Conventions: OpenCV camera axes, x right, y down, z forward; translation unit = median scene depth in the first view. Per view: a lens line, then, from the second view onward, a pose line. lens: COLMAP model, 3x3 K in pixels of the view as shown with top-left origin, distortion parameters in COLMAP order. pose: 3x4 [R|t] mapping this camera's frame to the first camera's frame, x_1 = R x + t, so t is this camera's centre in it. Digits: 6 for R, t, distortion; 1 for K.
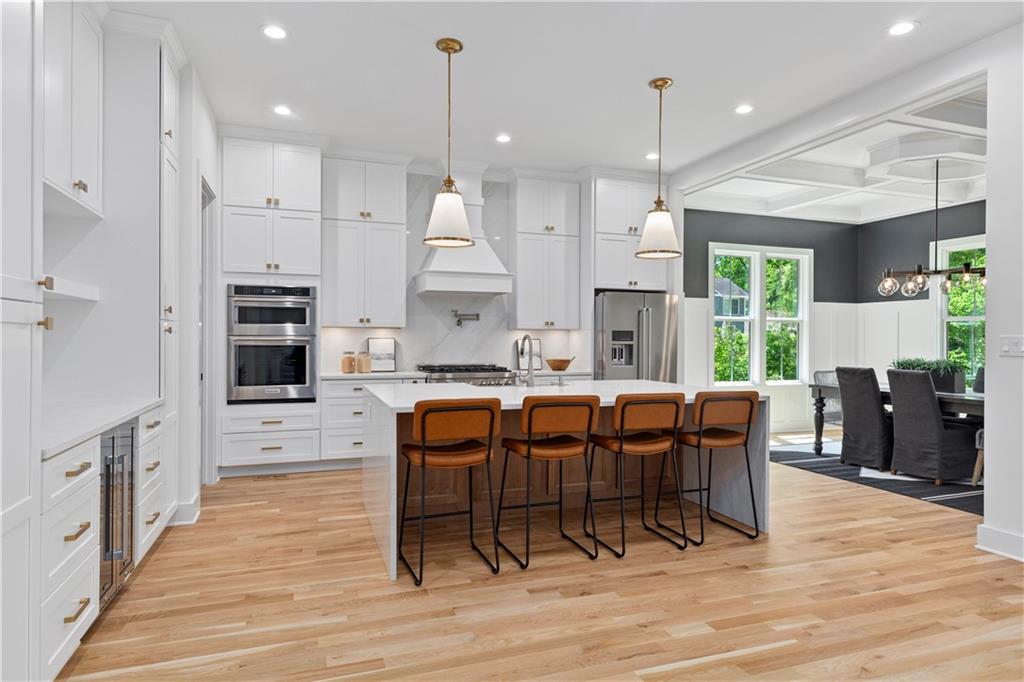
lens RADIAL K [[596.6, 0, 512.0], [0, 596.6, 341.0], [0, 0, 1]] dist [0.004302, 0.000541]
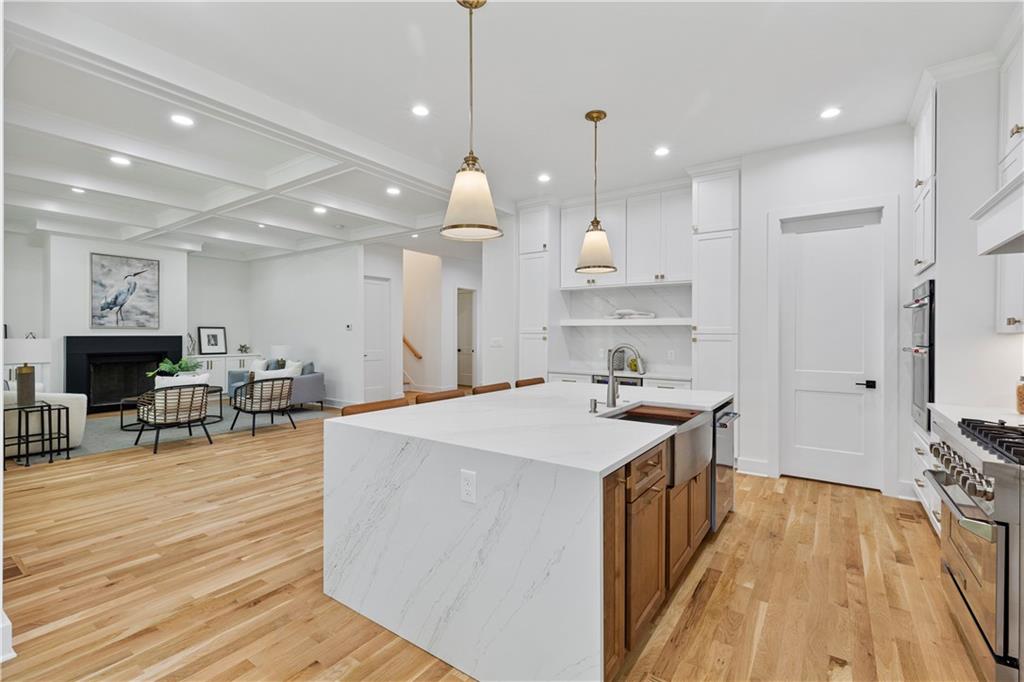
lens RADIAL K [[453.0, 0, 512.0], [0, 453.0, 341.0], [0, 0, 1]] dist [0.000219, 0.000134]
pose [[-0.810751, -0.001650, -0.585388, 0.565859], [-0.011175, 0.999857, 0.012659, -0.023283], [0.585284, 0.016805, -0.810654, 1.586662]]
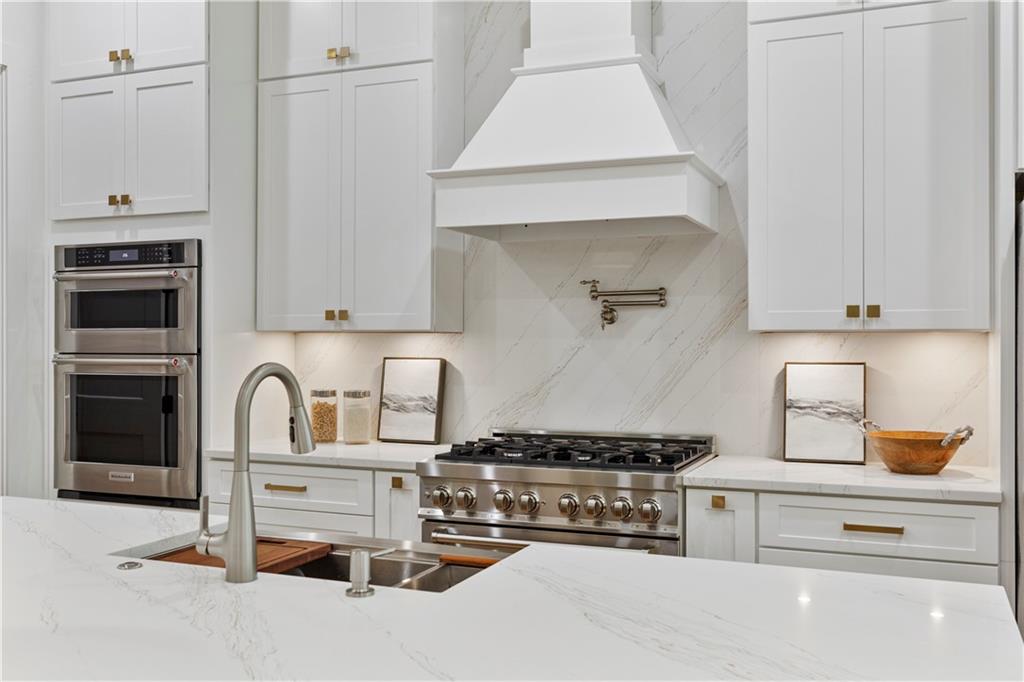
lens RADIAL K [[970.1, 0, 512.0], [0, 970.1, 341.0], [0, 0, 1]] dist [0.009566, 0.003162]
pose [[0.744915, -0.001936, -0.667156, 0.415348], [-0.000119, 0.999995, -0.003035, -0.022054], [0.667159, 0.002340, 0.744912, 0.874189]]
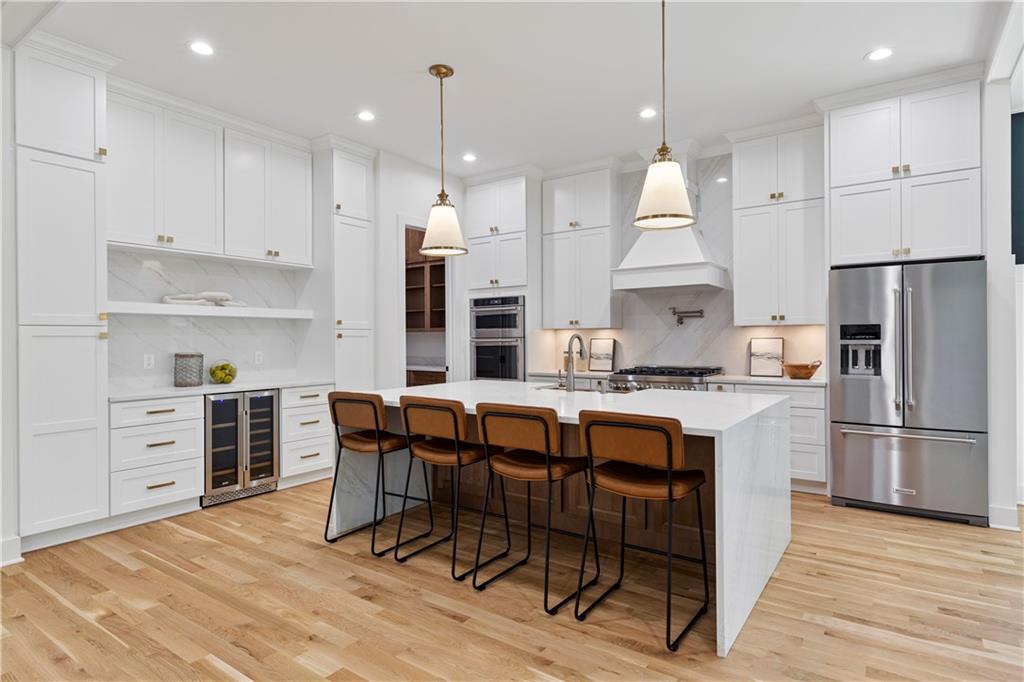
lens RADIAL K [[553.3, 0, 512.0], [0, 553.3, 341.0], [0, 0, 1]] dist [-0.002392, -0.000414]
pose [[0.579385, -0.006026, -0.815032, 0.743011], [0.005920, 0.999977, -0.003185, 0.001988], [0.815032, -0.002979, 0.579408, 0.490562]]
